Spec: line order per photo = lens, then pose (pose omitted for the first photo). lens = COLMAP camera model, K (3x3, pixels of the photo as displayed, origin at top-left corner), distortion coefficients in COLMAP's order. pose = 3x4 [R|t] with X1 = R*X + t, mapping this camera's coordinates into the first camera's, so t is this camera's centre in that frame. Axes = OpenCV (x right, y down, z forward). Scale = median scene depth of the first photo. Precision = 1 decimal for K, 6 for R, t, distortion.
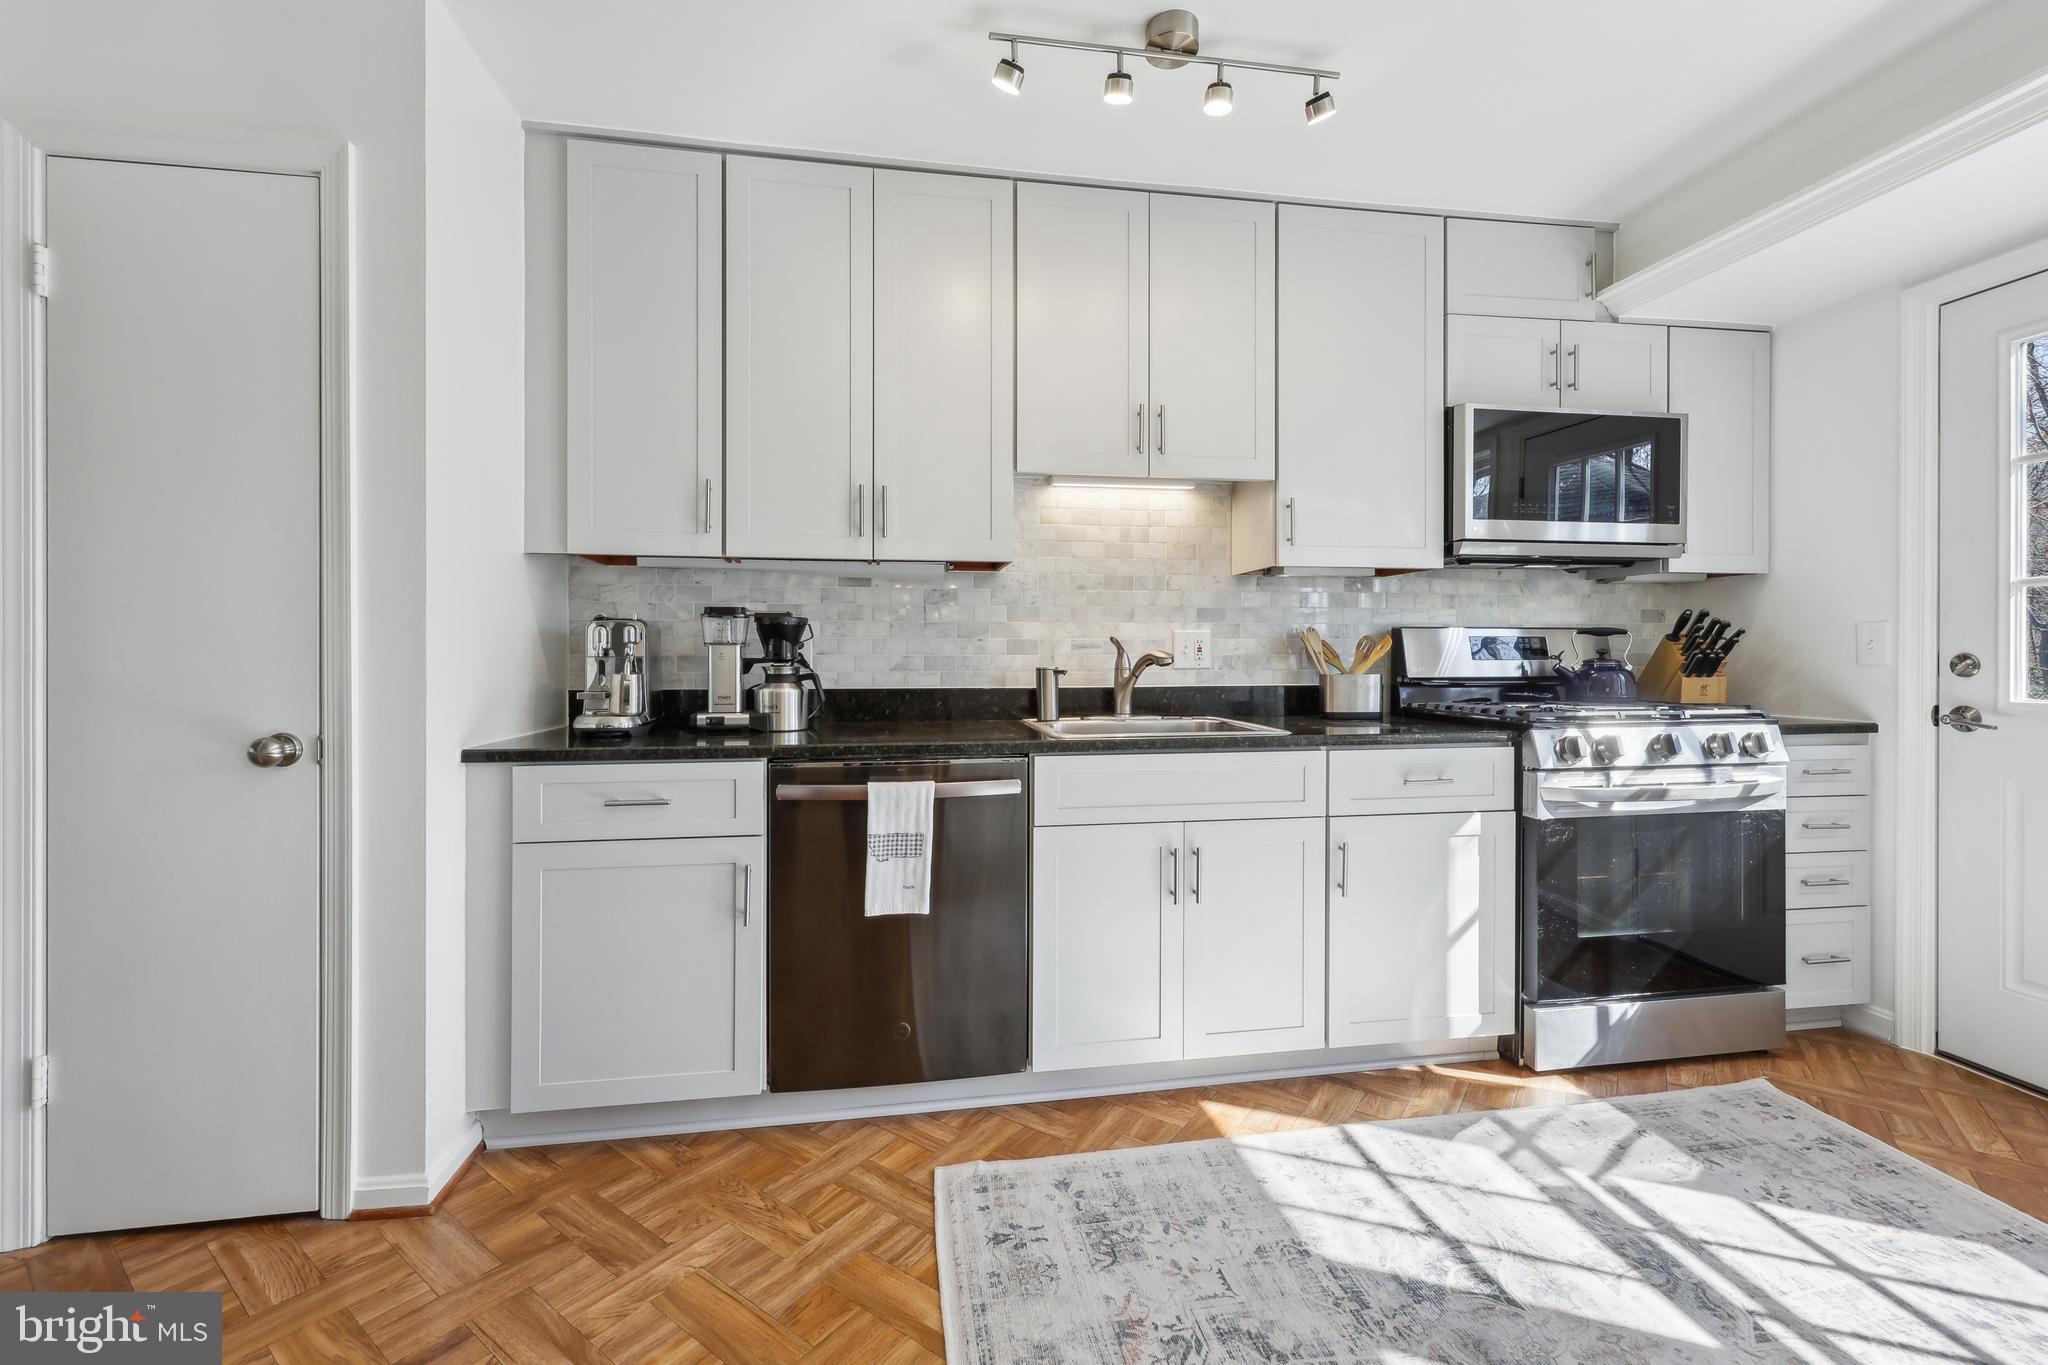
lens RADIAL K [[848.8, 0, 1029.3], [0, 848.8, 655.0], [0, 0, 1]] dist [-0.000712, 0.000239]
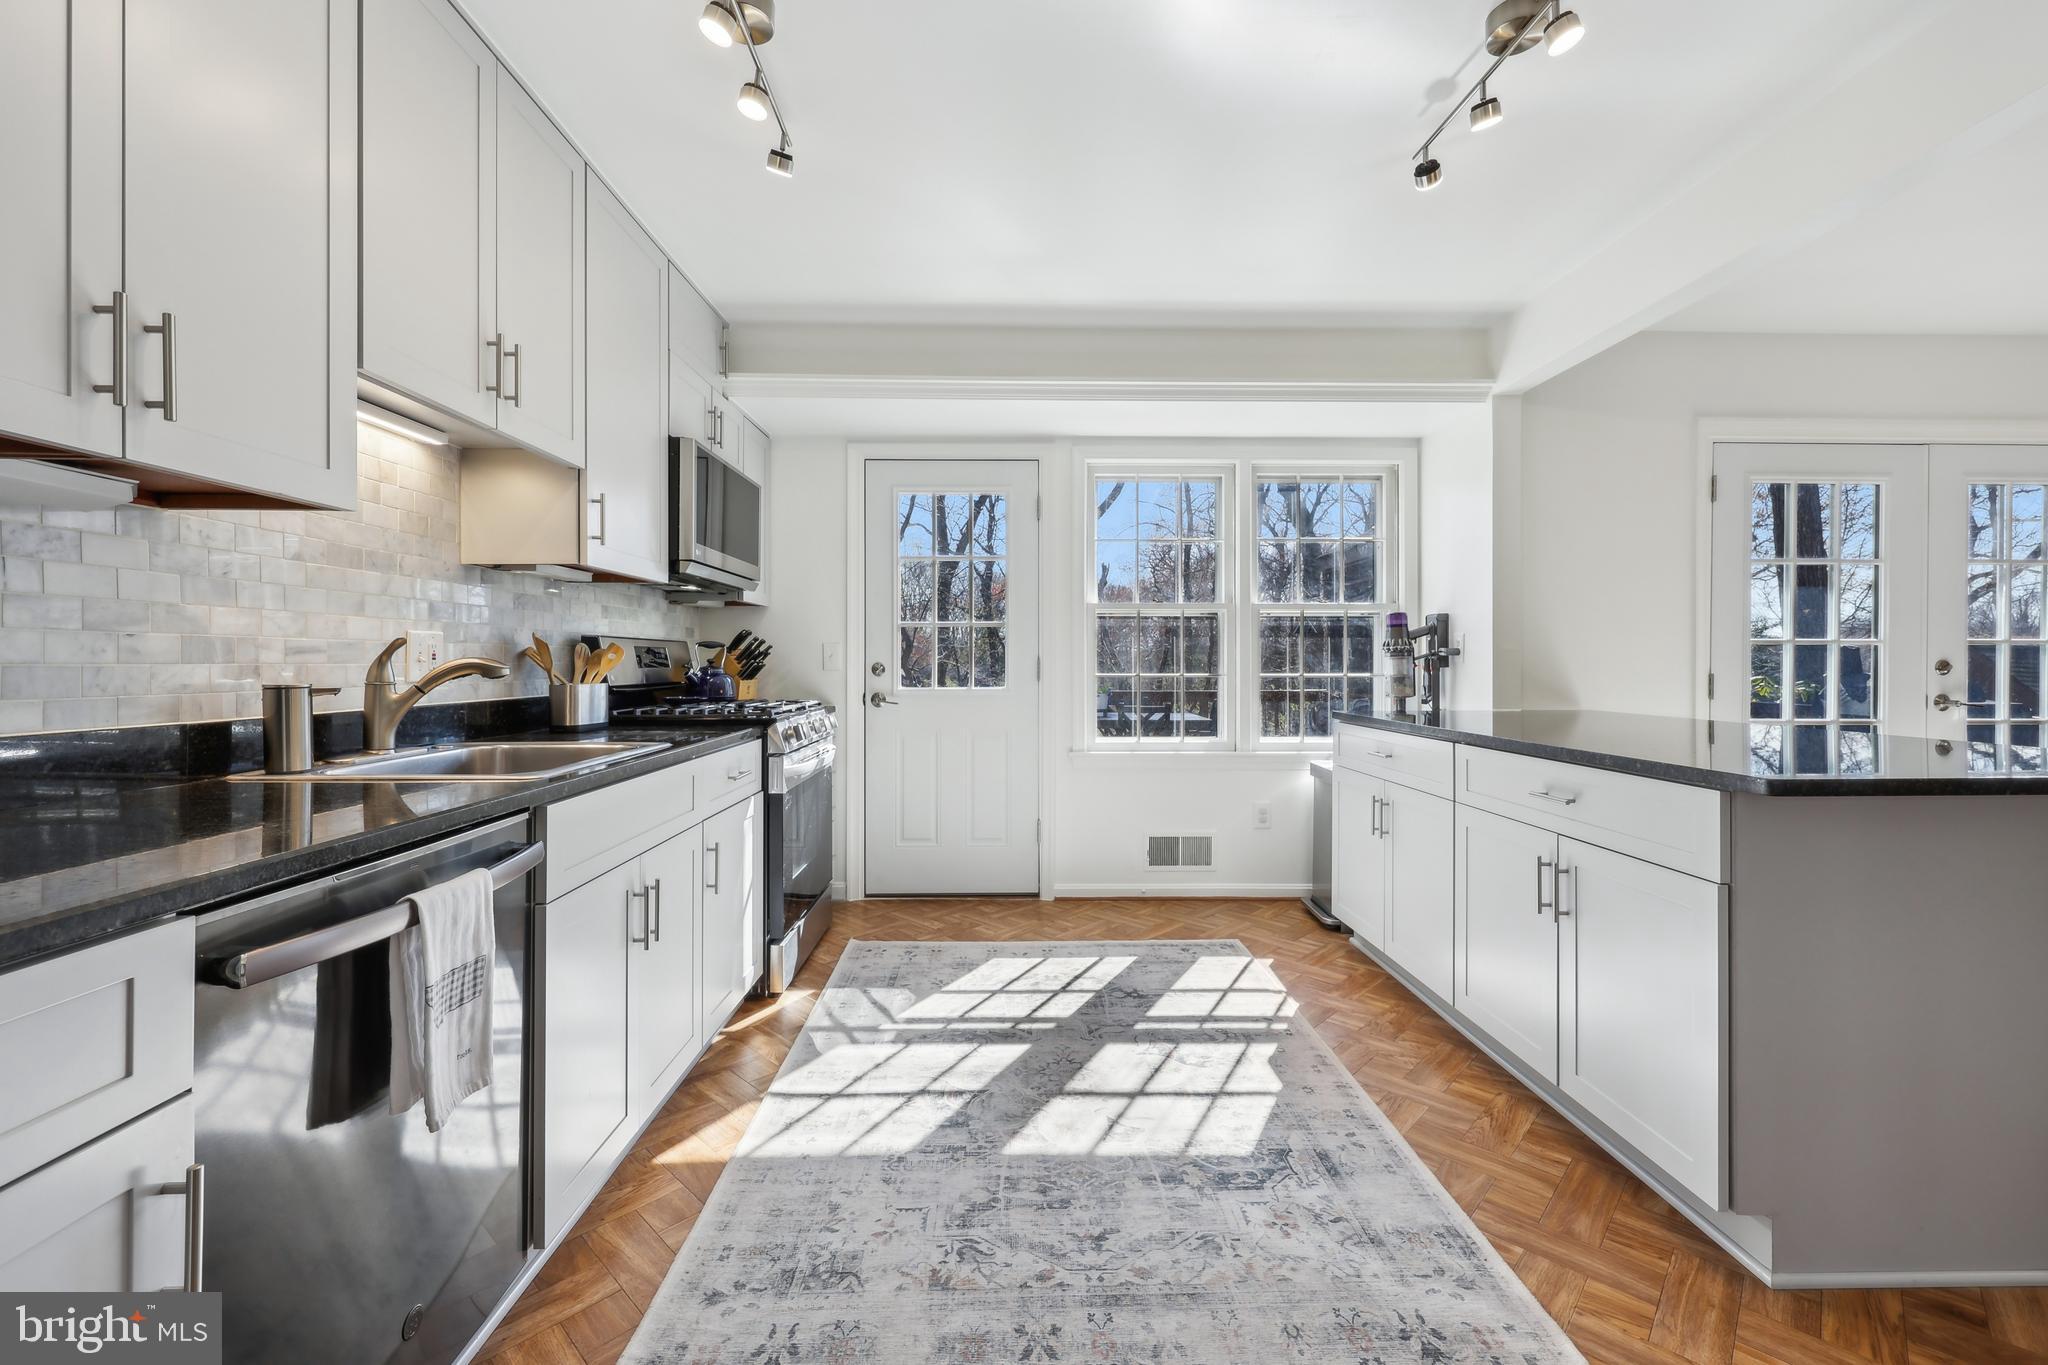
lens RADIAL K [[843.3, 0, 1020.2], [0, 843.3, 661.6], [0, 0, 1]] dist [0.000697, 0.000229]
pose [[0.141842, 0.002177, 0.989887, -0.582072], [0.000264, 0.999997, -0.002237, -0.000314], [-0.989889, 0.000578, 0.141841, 0.457204]]
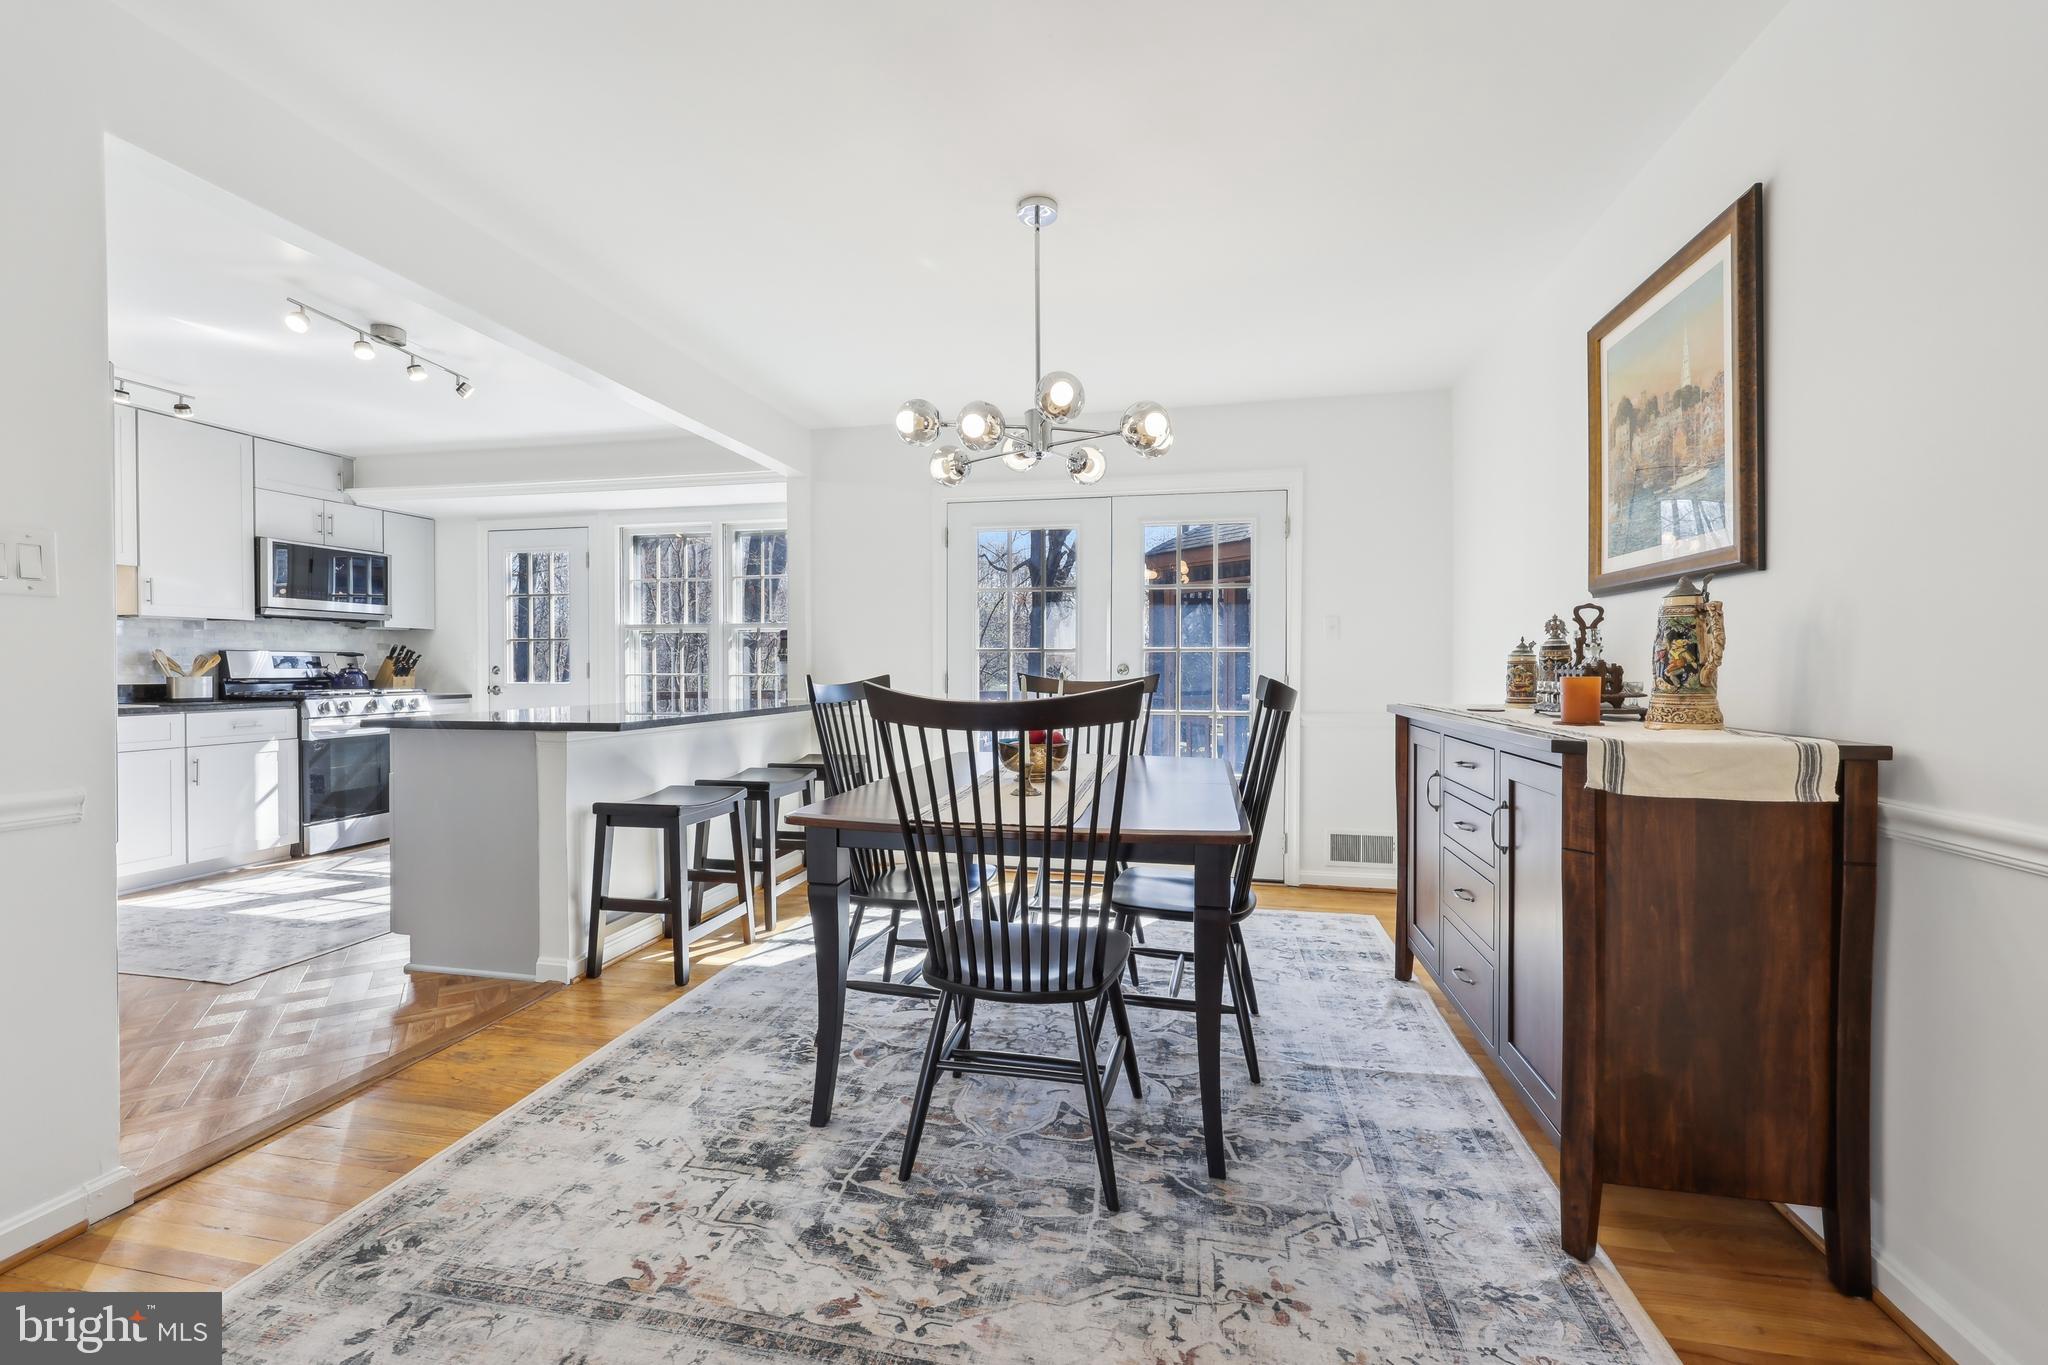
lens RADIAL K [[839.6, 0, 1036.7], [0, 839.6, 681.9], [0, 0, 1]] dist [-0.002057, -0.000184]
pose [[0.352335, -0.014333, 0.935764, -0.750724], [-0.000642, 0.999879, 0.015556, 0.006490], [-0.935874, -0.006081, 0.352283, -1.496184]]
